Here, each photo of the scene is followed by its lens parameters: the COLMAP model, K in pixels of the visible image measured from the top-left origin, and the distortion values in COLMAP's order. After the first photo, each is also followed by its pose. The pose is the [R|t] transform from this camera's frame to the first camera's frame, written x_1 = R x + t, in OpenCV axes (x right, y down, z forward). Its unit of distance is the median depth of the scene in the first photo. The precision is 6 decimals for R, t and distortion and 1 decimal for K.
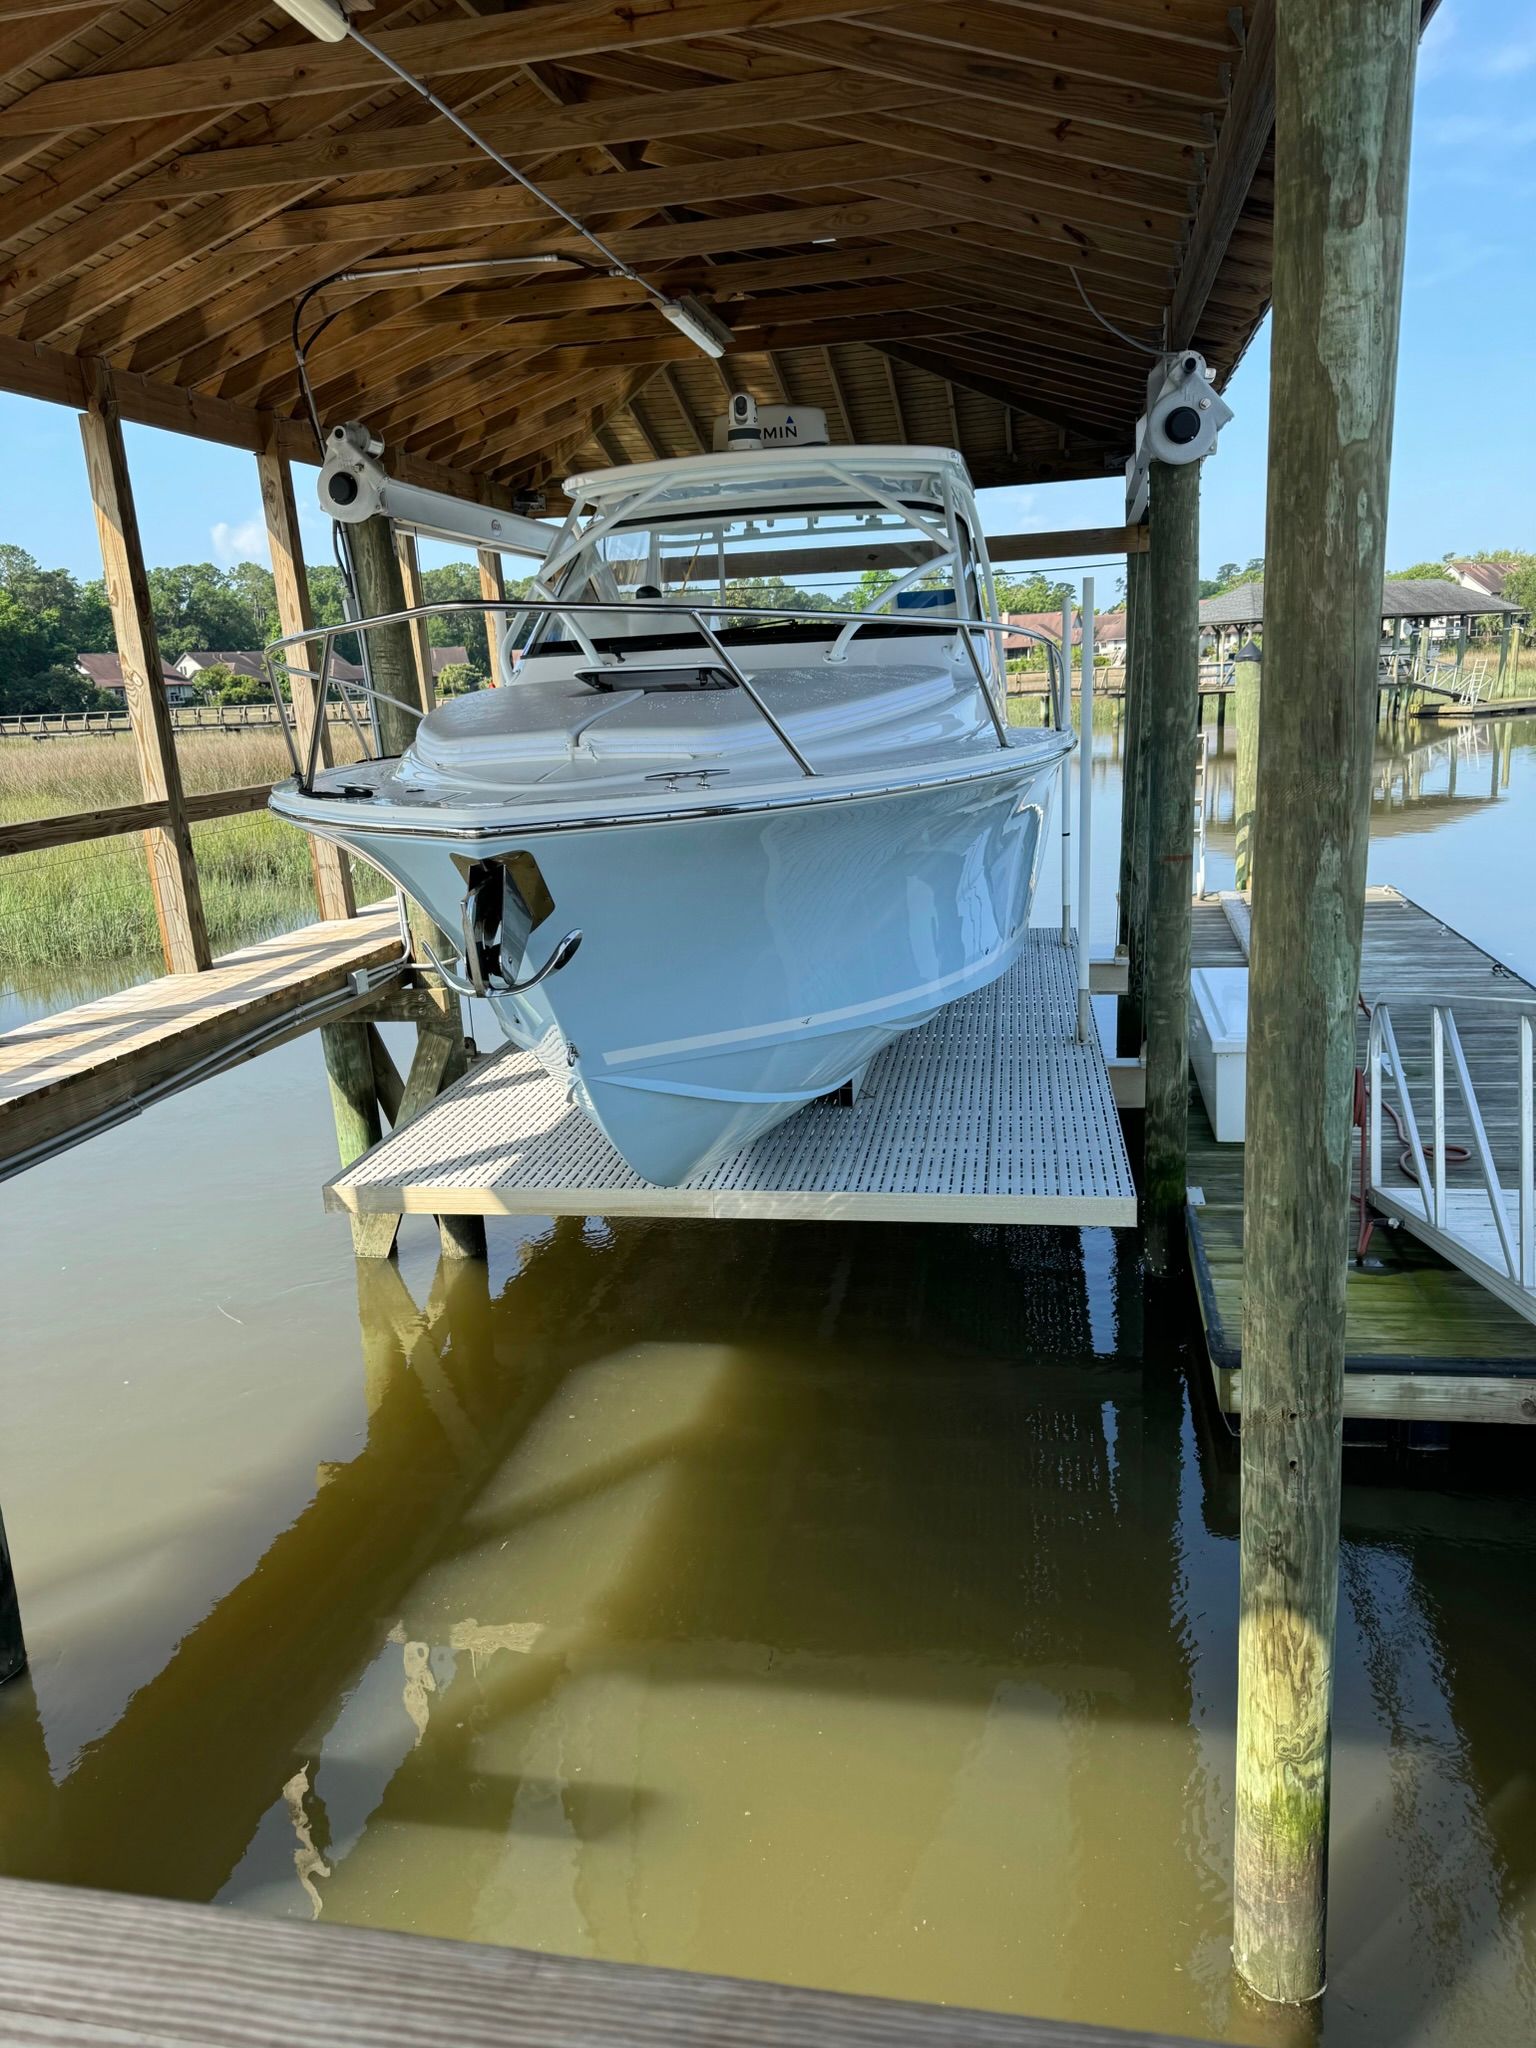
lens RADIAL K [[1446.3, 0, 763.1], [0, 1446.3, 1033.8], [0, 0, 1]] dist [0.029450, -0.030535]
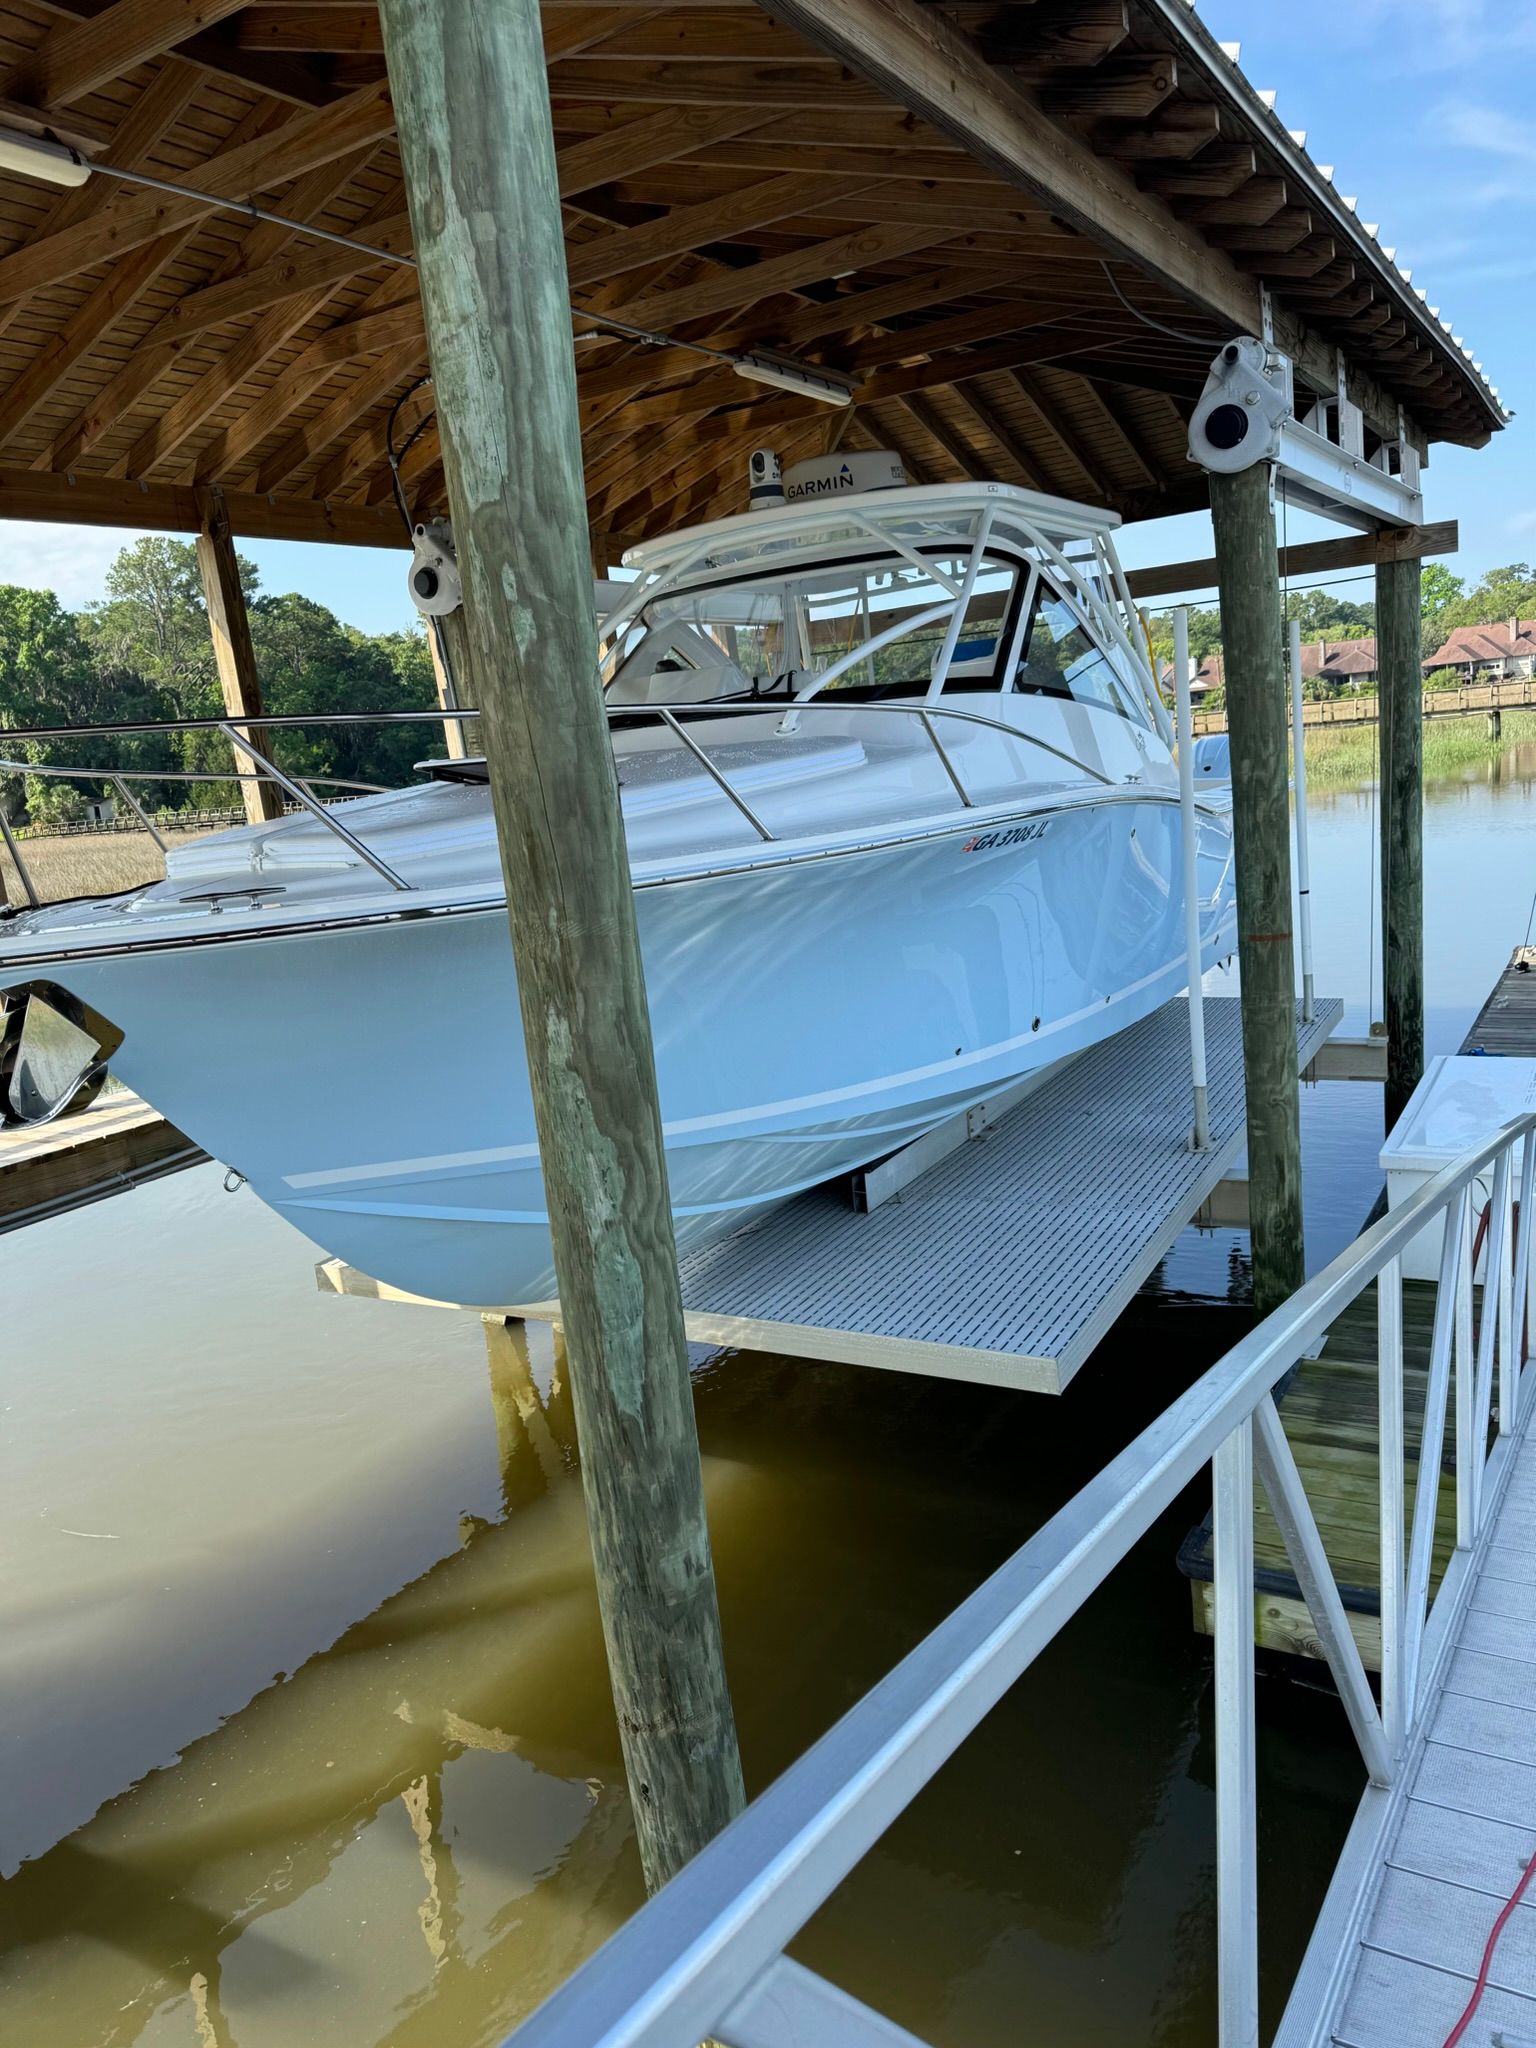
lens RADIAL K [[1446.3, 0, 766.3], [0, 1446.3, 1031.7], [0, 0, 1]] dist [0.029450, -0.030535]
pose [[0.938628, 0.020702, -0.344309, 0.330687], [-0.029336, 0.999372, -0.019886, -0.046338], [0.343681, 0.028766, 0.938646, 0.133681]]
